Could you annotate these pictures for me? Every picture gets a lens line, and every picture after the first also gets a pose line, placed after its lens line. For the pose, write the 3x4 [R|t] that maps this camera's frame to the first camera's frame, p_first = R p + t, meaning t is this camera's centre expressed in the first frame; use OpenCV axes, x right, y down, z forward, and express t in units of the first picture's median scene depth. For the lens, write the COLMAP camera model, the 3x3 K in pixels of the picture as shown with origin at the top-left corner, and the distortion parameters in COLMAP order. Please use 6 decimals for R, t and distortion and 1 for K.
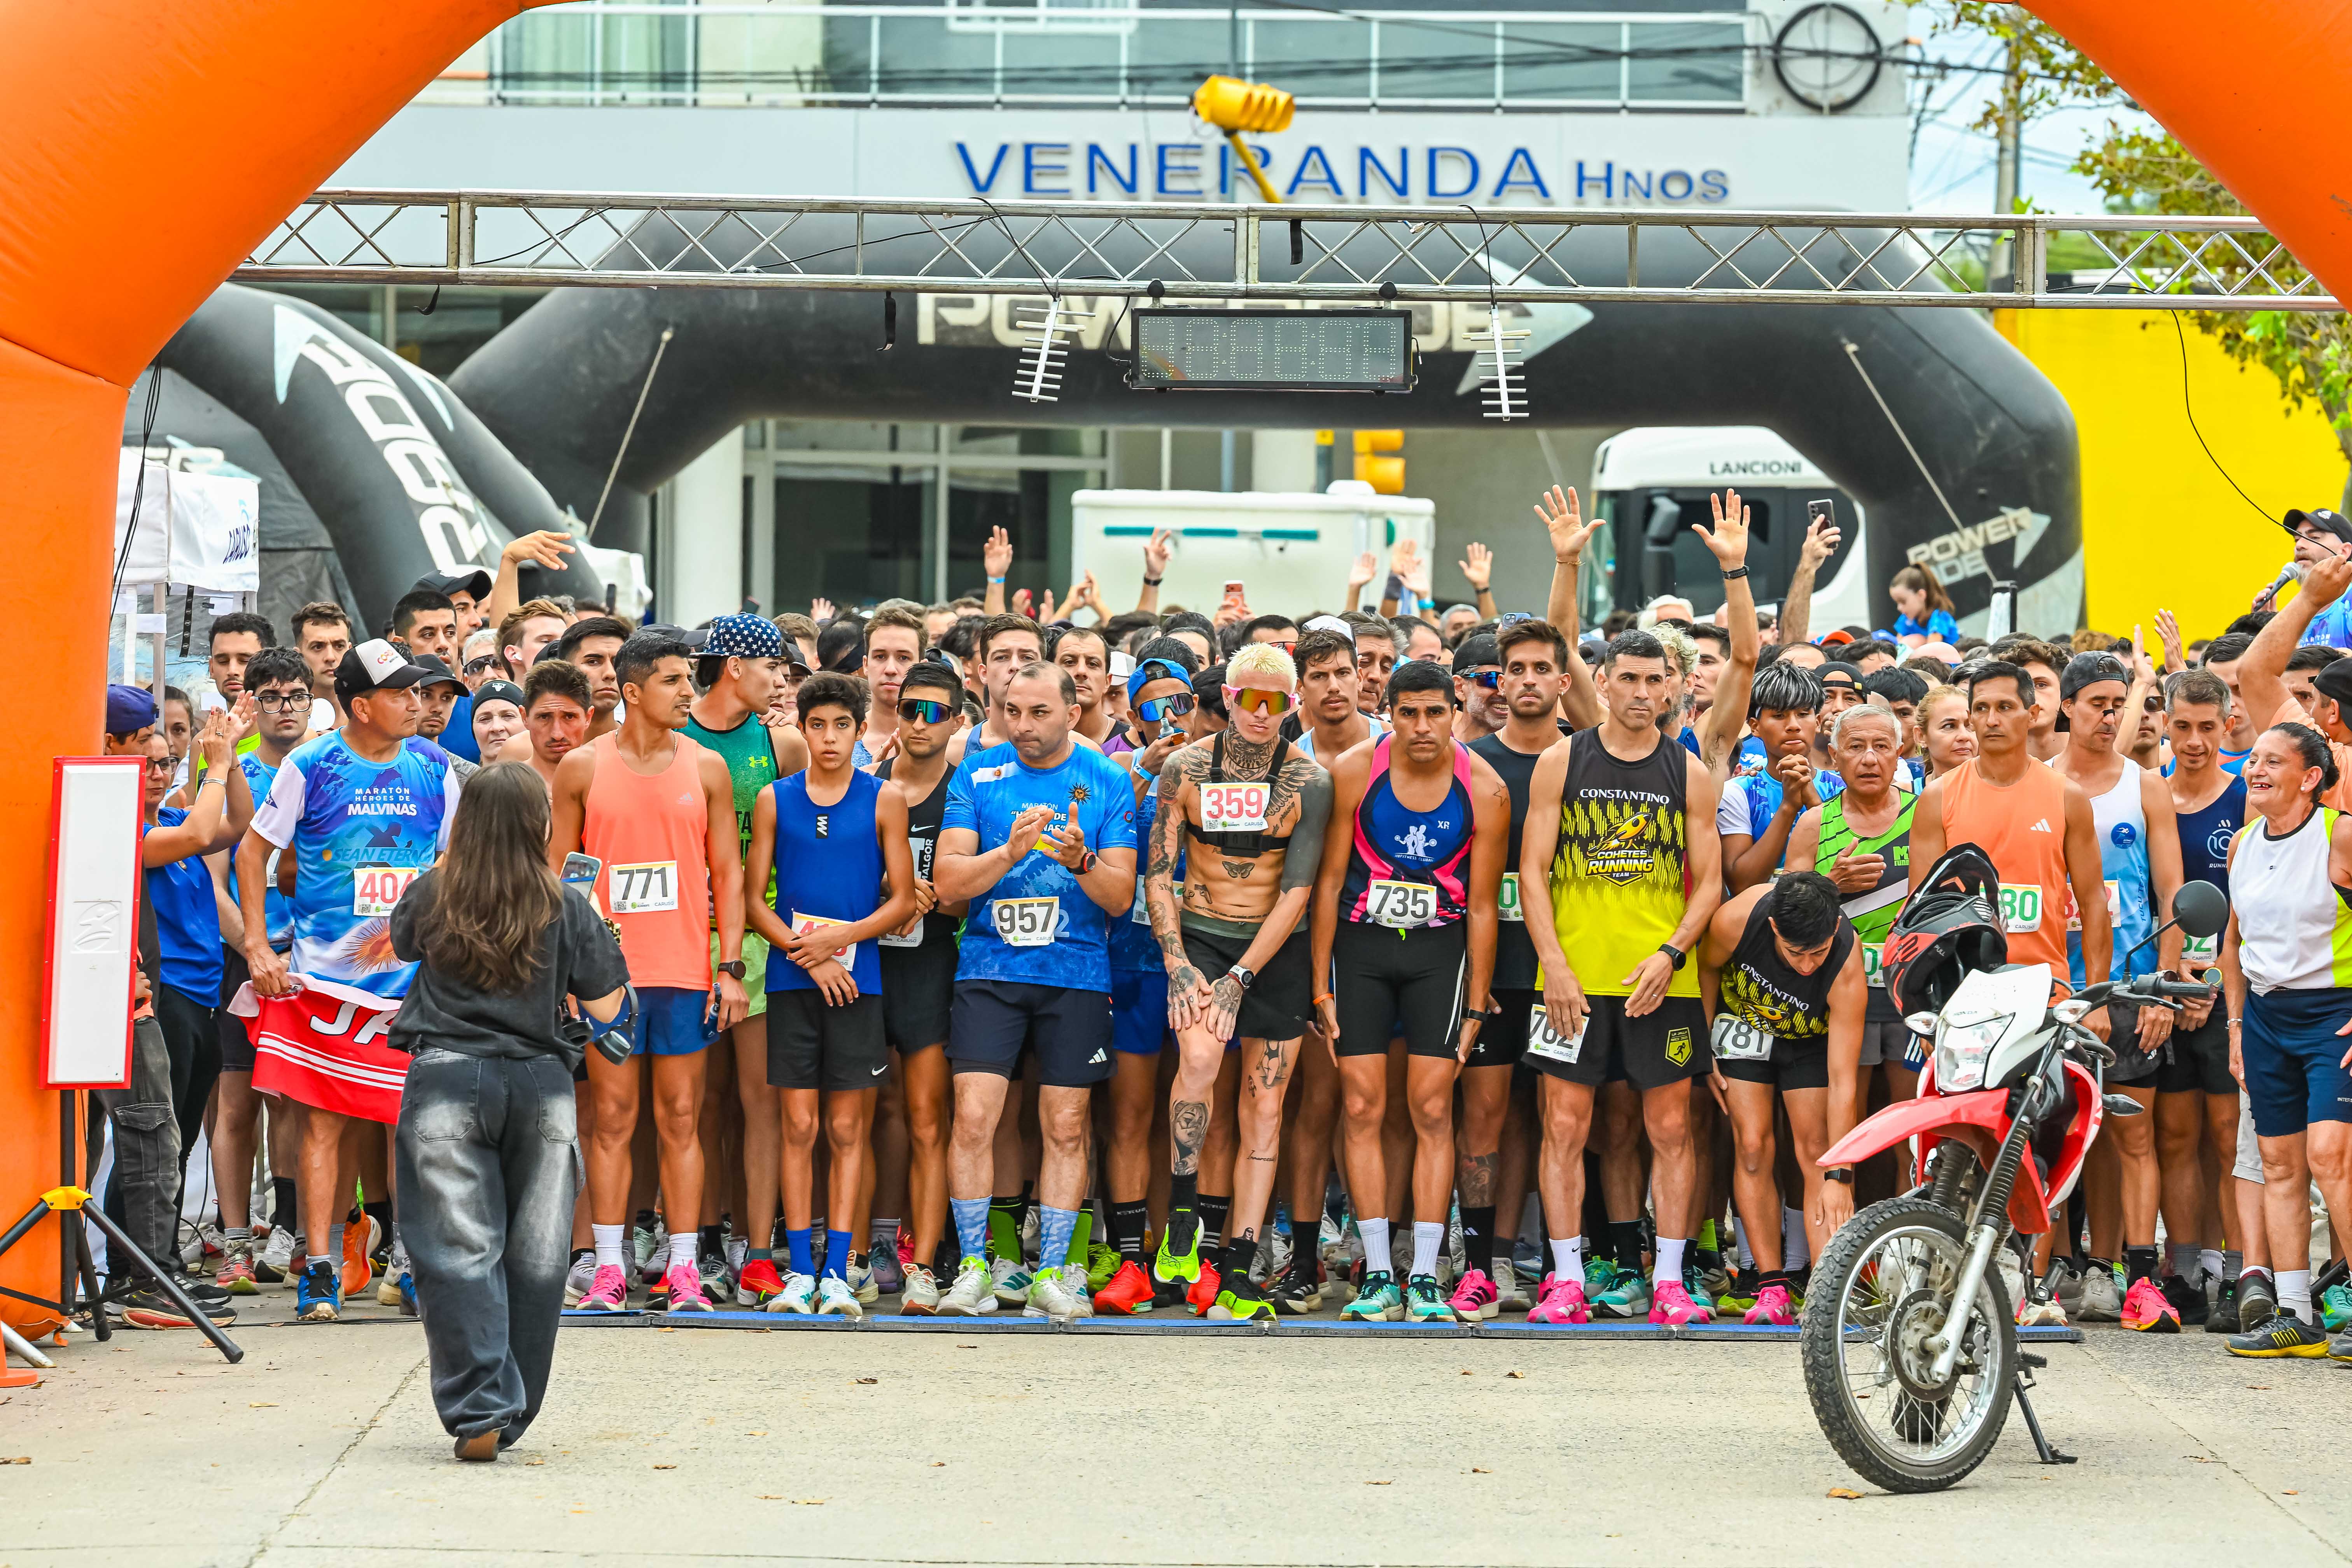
lens RADIAL K [[10767.5, 0, 1184.1], [0, 10767.5, 772.5], [0, 0, 1]] dist [0.000359, 0.000000]
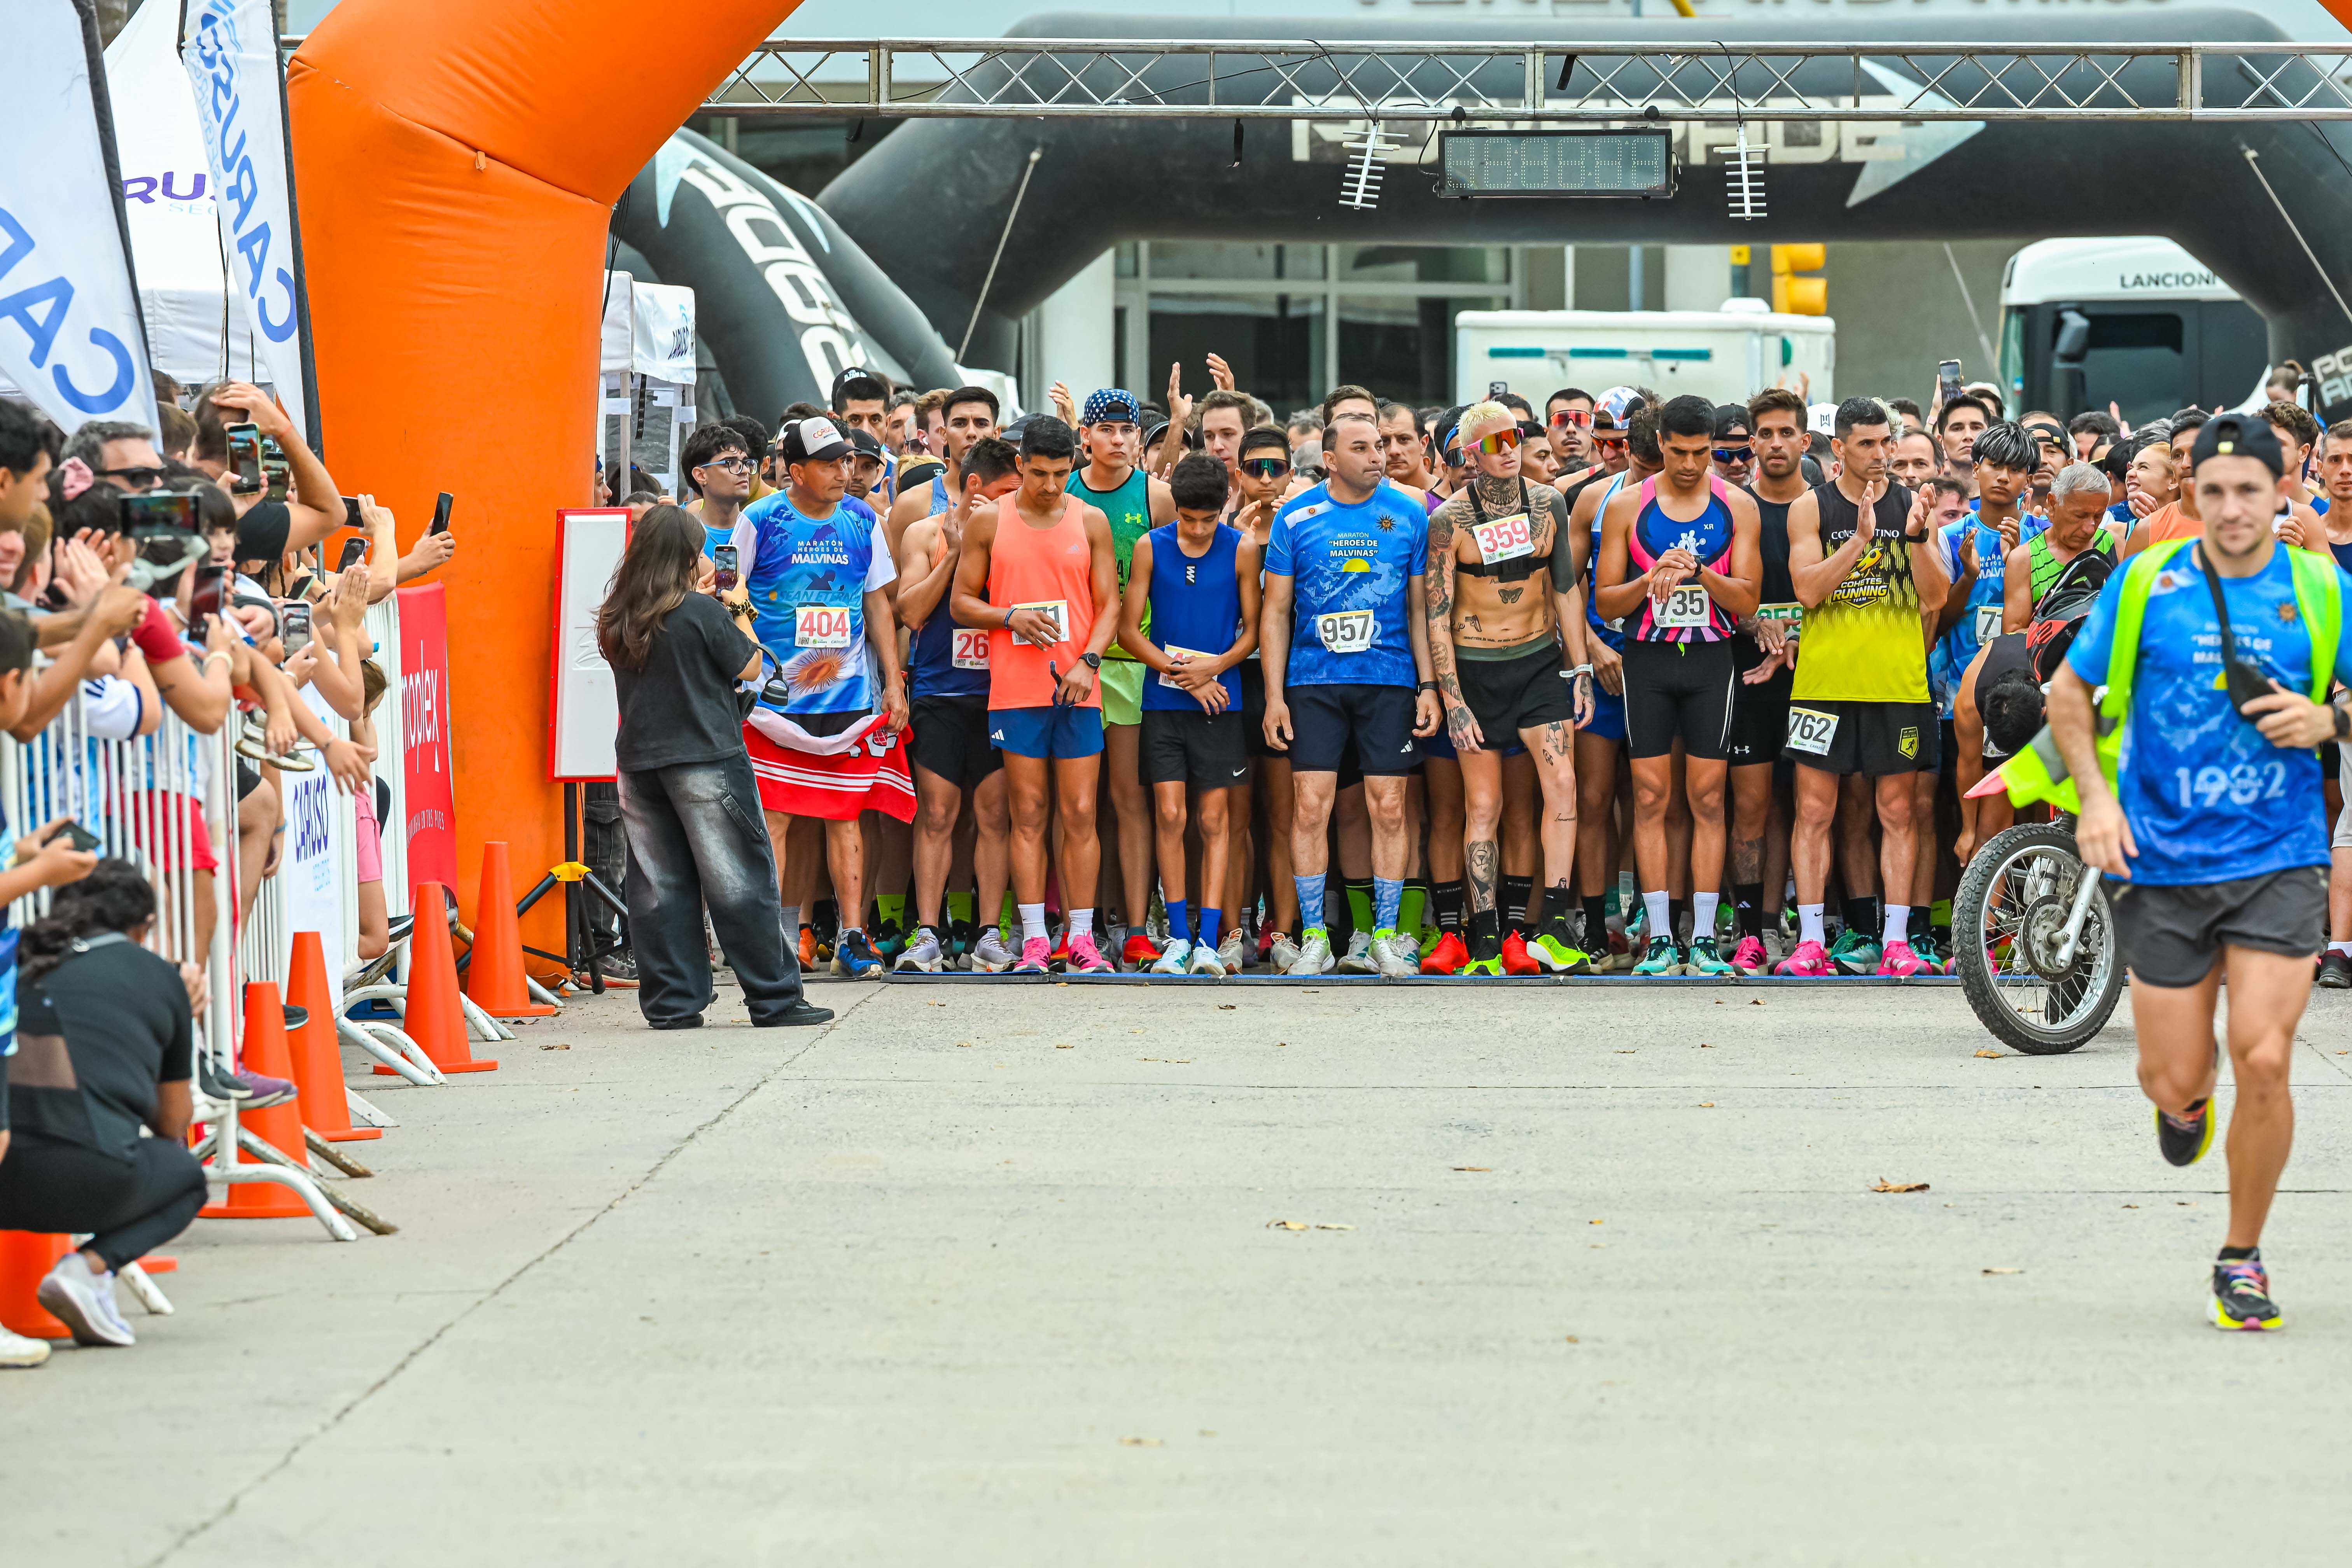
lens RADIAL K [[13322.2, 0, 1179.6], [0, 13322.2, 796.8], [0, 0, 1]] dist [0.043104, 0.000000]
pose [[0.999293, -0.010160, -0.036199, 0.018378], [0.010450, 0.999915, 0.007843, 0.018436], [0.036116, -0.008216, 0.999314, -0.466854]]
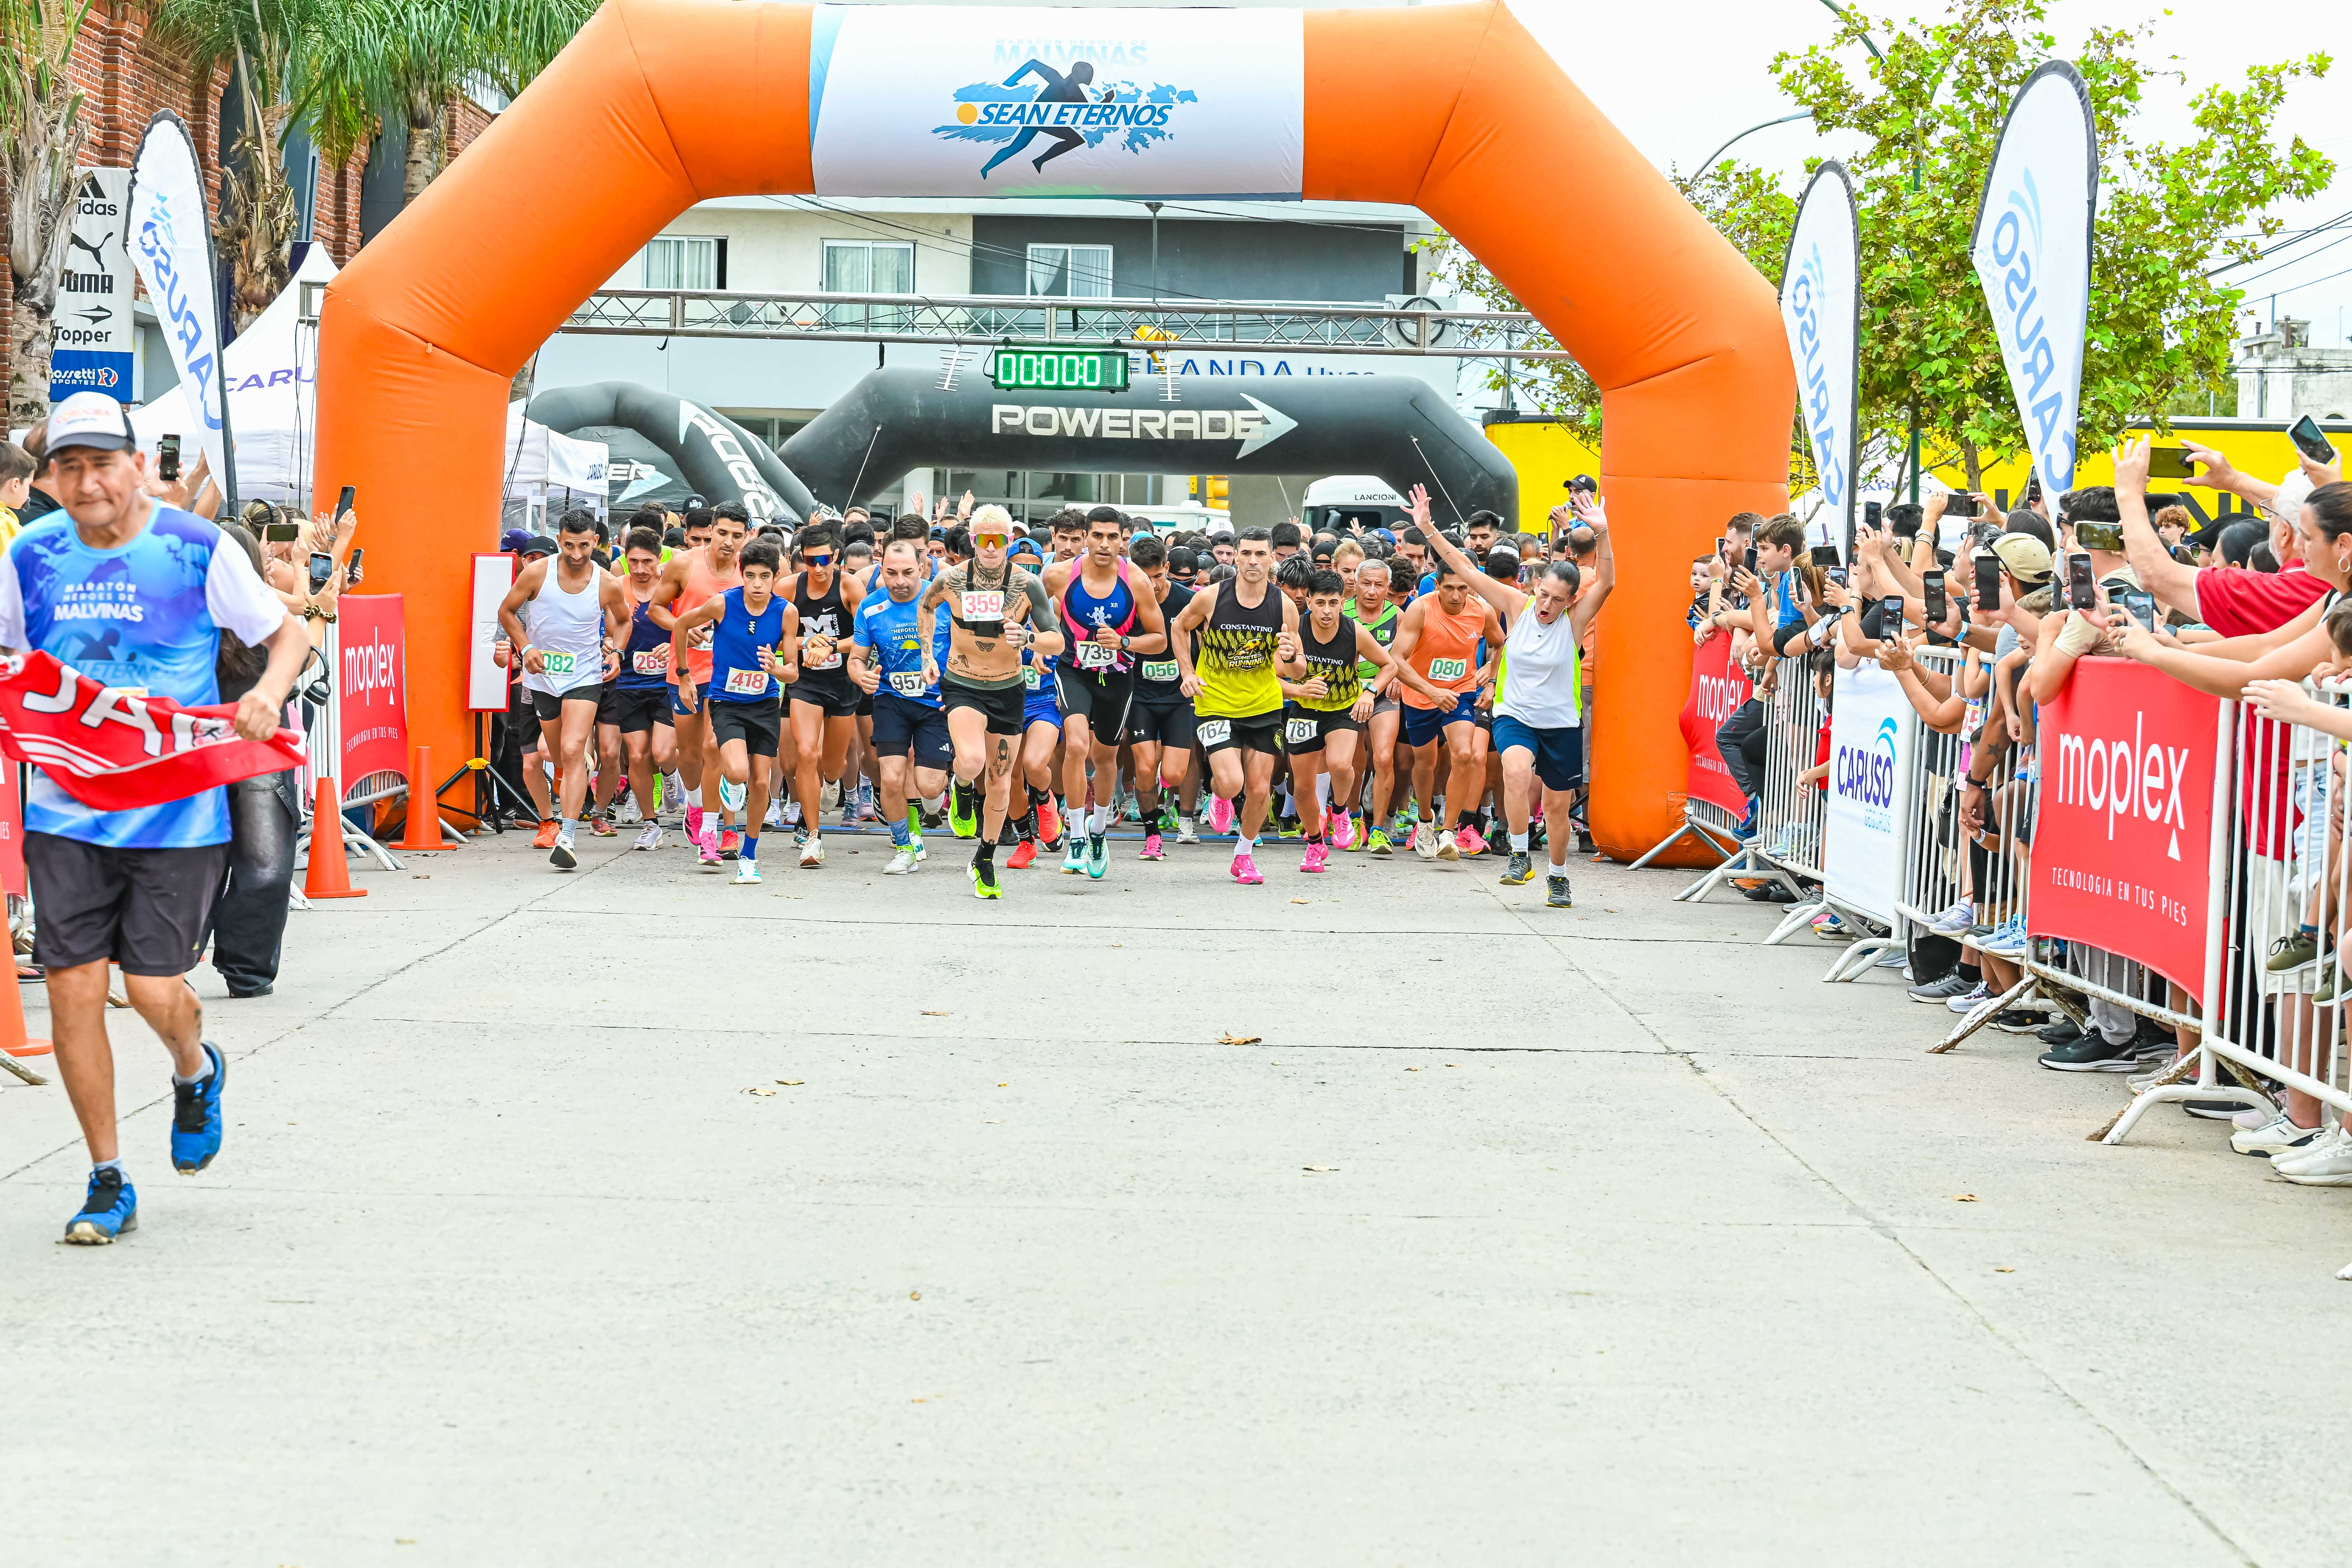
lens RADIAL K [[4717.3, 0, 1173.9], [0, 4717.3, 773.3], [0, 0, 1]] dist [-0.059720, 0.000000]
pose [[0.999931, 0.011766, 0.000424, 0.029194], [-0.011772, 0.999683, 0.022268, 0.017782], [-0.000161, -0.022271, 0.999752, 0.074397]]
